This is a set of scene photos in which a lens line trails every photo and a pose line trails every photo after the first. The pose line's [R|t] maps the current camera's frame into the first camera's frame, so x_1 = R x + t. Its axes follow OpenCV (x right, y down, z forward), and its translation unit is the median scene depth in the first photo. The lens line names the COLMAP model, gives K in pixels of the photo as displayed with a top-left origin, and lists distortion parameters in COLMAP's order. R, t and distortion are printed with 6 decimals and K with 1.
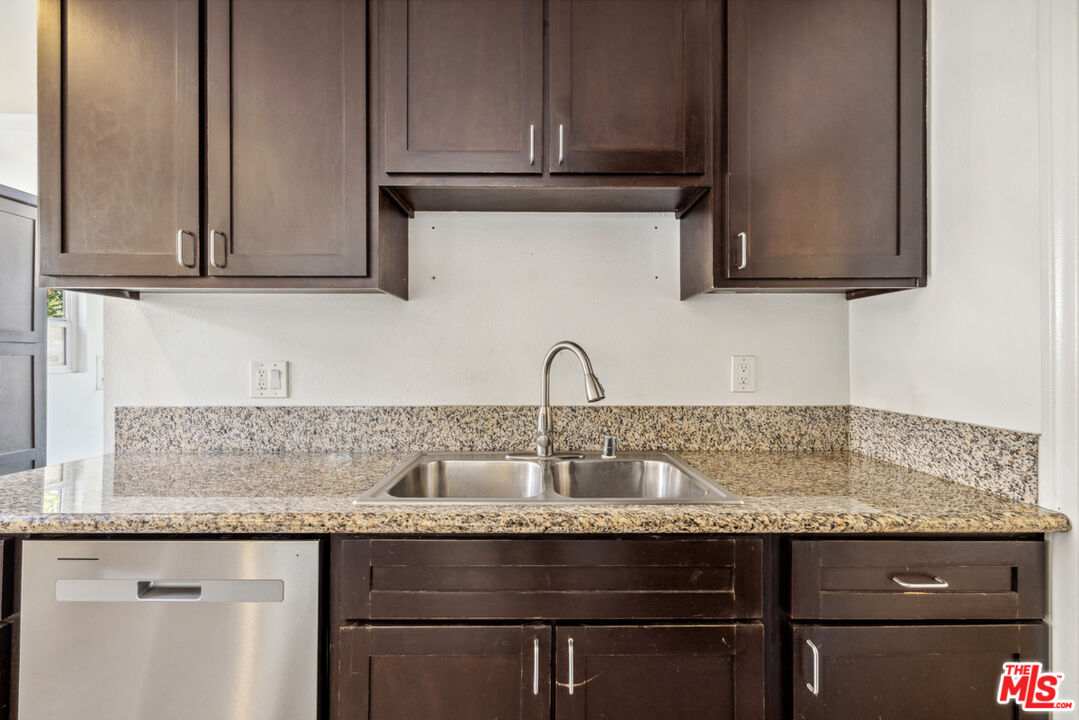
lens RADIAL K [[463.3, 0, 538.2], [0, 463.3, 343.9], [0, 0, 1]] dist [0.002646, 0.000380]
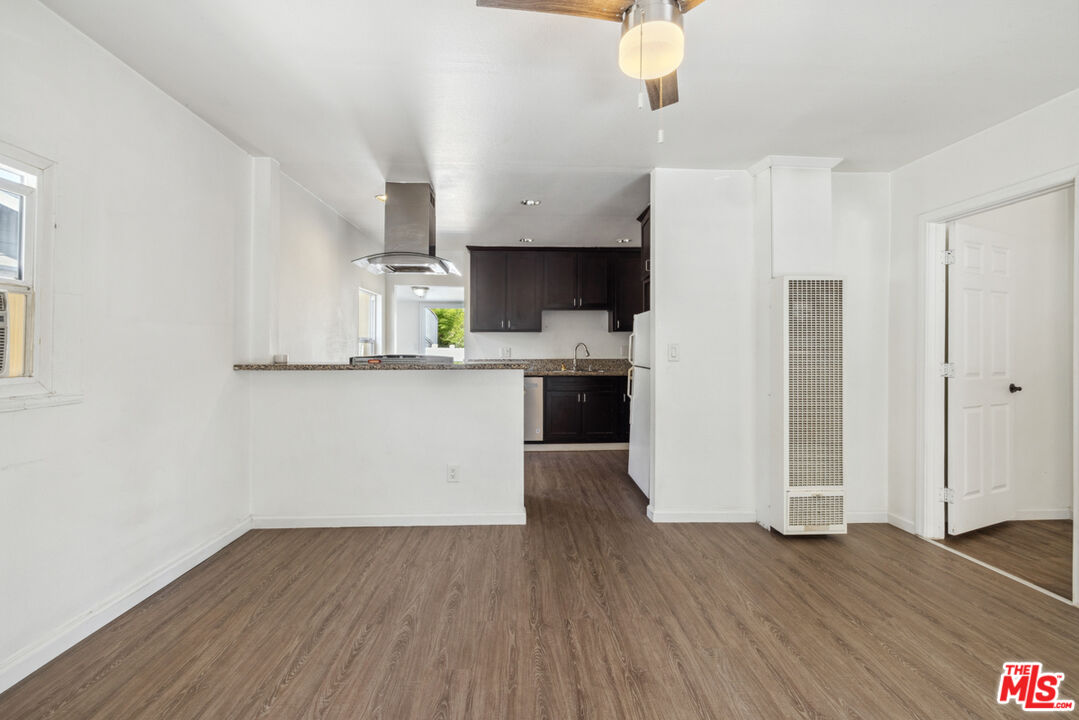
lens RADIAL K [[459.5, 0, 535.3], [0, 459.5, 348.4], [0, 0, 1]] dist [0.002353, 0.000238]
pose [[0.998873, -0.002327, 0.047403, -0.513321], [0.001725, 0.999917, 0.012738, -0.009748], [-0.047429, -0.012642, 0.998795, -2.951519]]
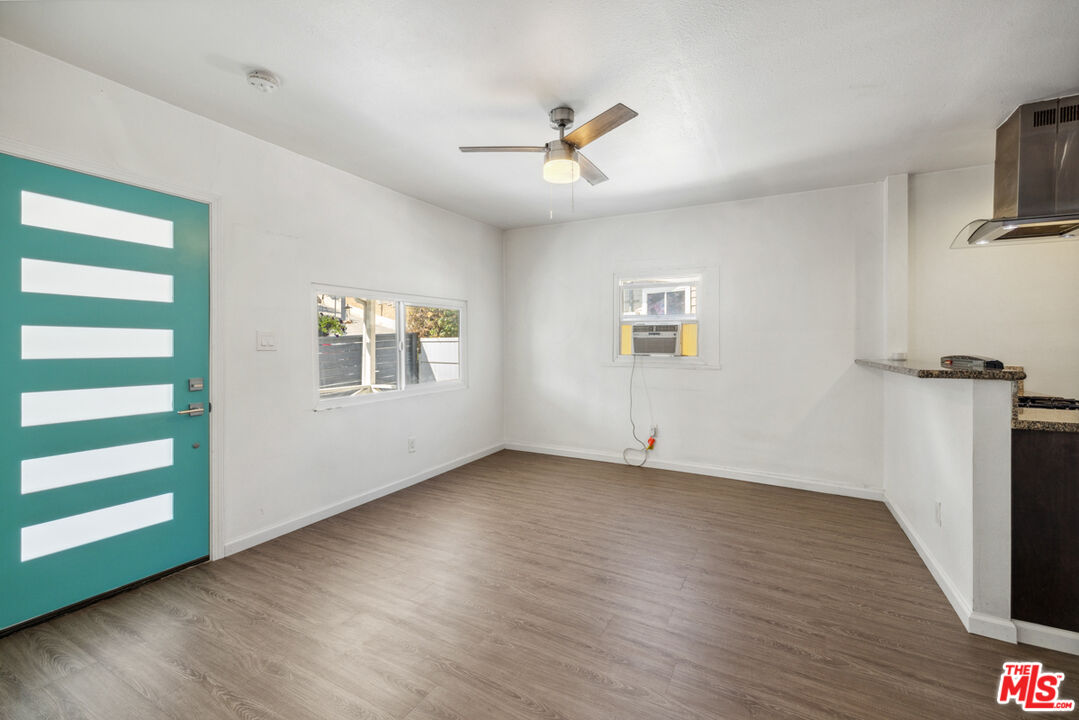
lens RADIAL K [[463.3, 0, 538.2], [0, 463.3, 343.9], [0, 0, 1]] dist [0.002646, 0.000380]
pose [[-0.471508, -0.004245, -0.881852, 1.251894], [0.004266, 0.999966, -0.007094, 0.010017], [0.881852, -0.007107, -0.471473, -1.333028]]
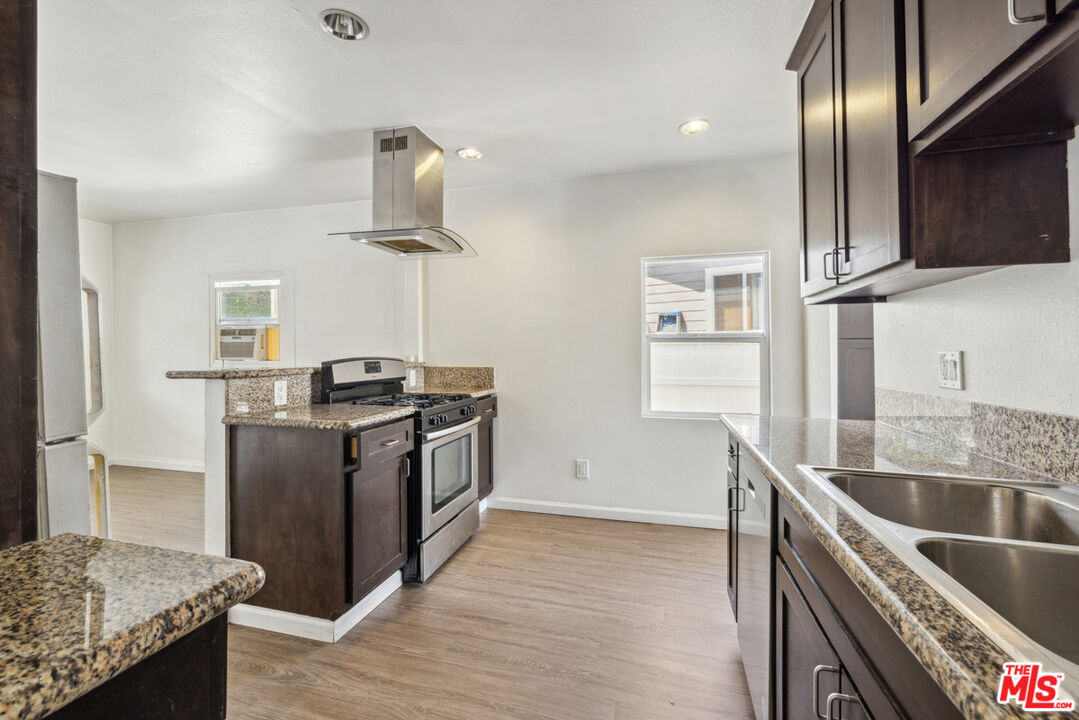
lens RADIAL K [[463.3, 0, 538.2], [0, 463.3, 343.9], [0, 0, 1]] dist [0.002646, 0.000380]
pose [[-0.267343, -0.016412, -0.963462, 0.597795], [0.007872, 0.999784, -0.019215, 0.034684], [0.963569, -0.012721, -0.267157, 0.434190]]
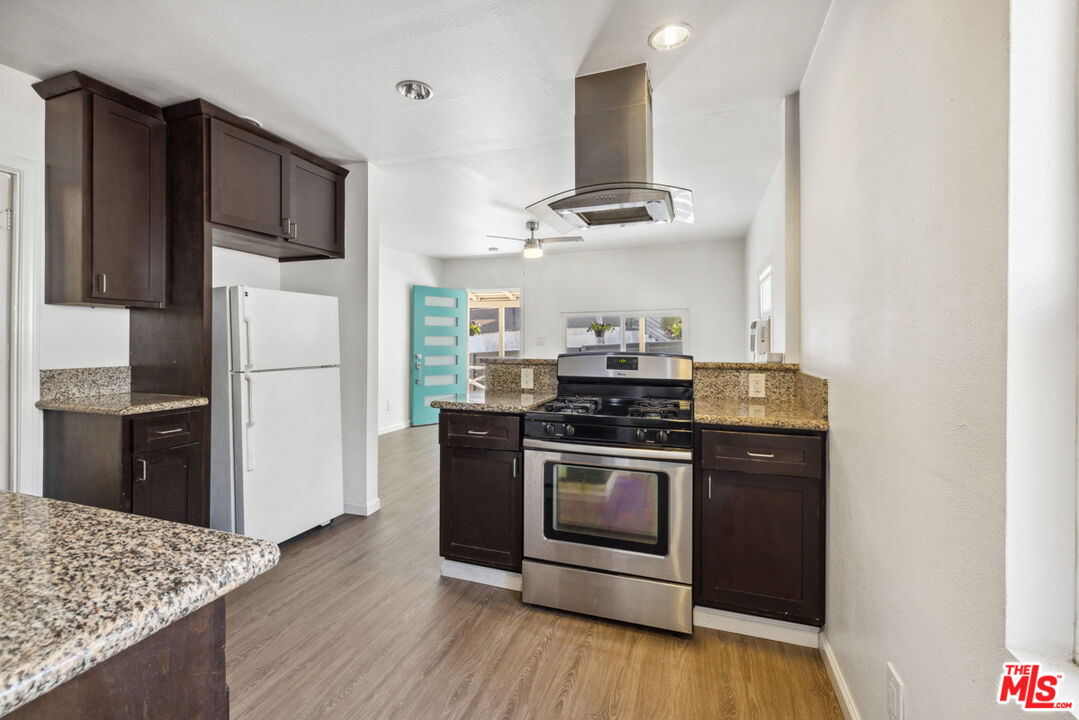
lens RADIAL K [[463.3, 0, 538.2], [0, 463.3, 343.9], [0, 0, 1]] dist [0.002646, 0.000380]
pose [[-0.943116, -0.008661, 0.332351, -1.308226], [-0.010341, 0.999941, -0.003286, 0.026976], [-0.332303, -0.006535, -0.943150, 0.943577]]
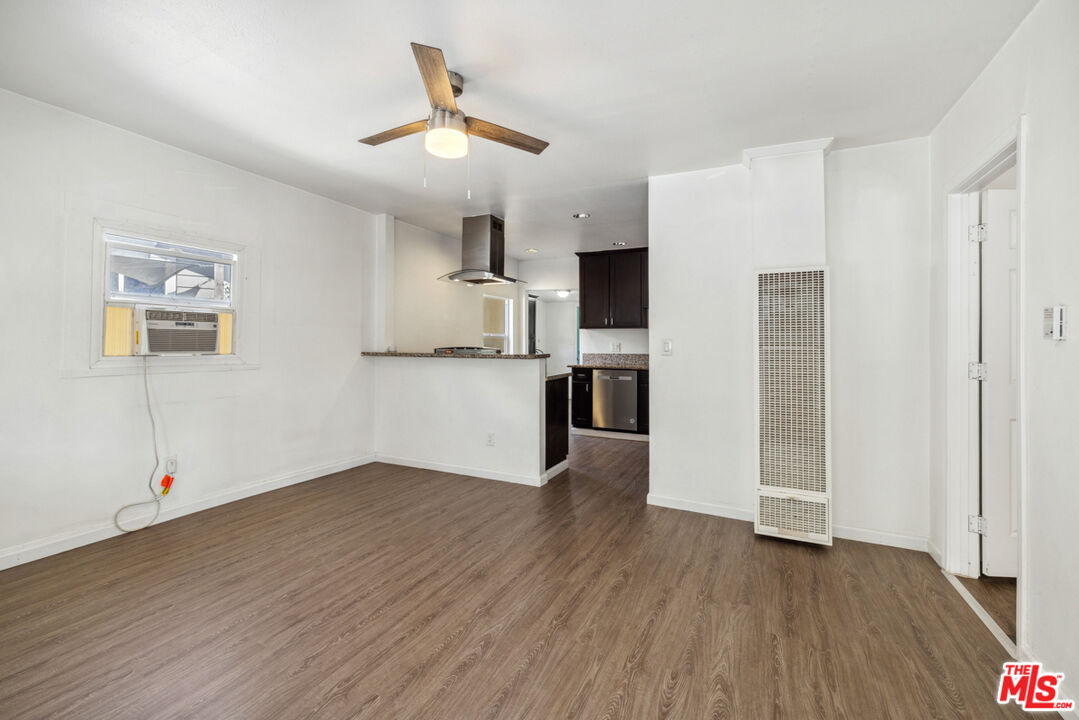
lens RADIAL K [[463.3, 0, 538.2], [0, 463.3, 343.9], [0, 0, 1]] dist [0.002646, 0.000380]
pose [[0.902640, 0.003764, -0.430381, 0.622062], [0.001002, 0.999941, 0.010847, -0.004150], [0.430396, -0.010222, 0.902582, -3.185612]]
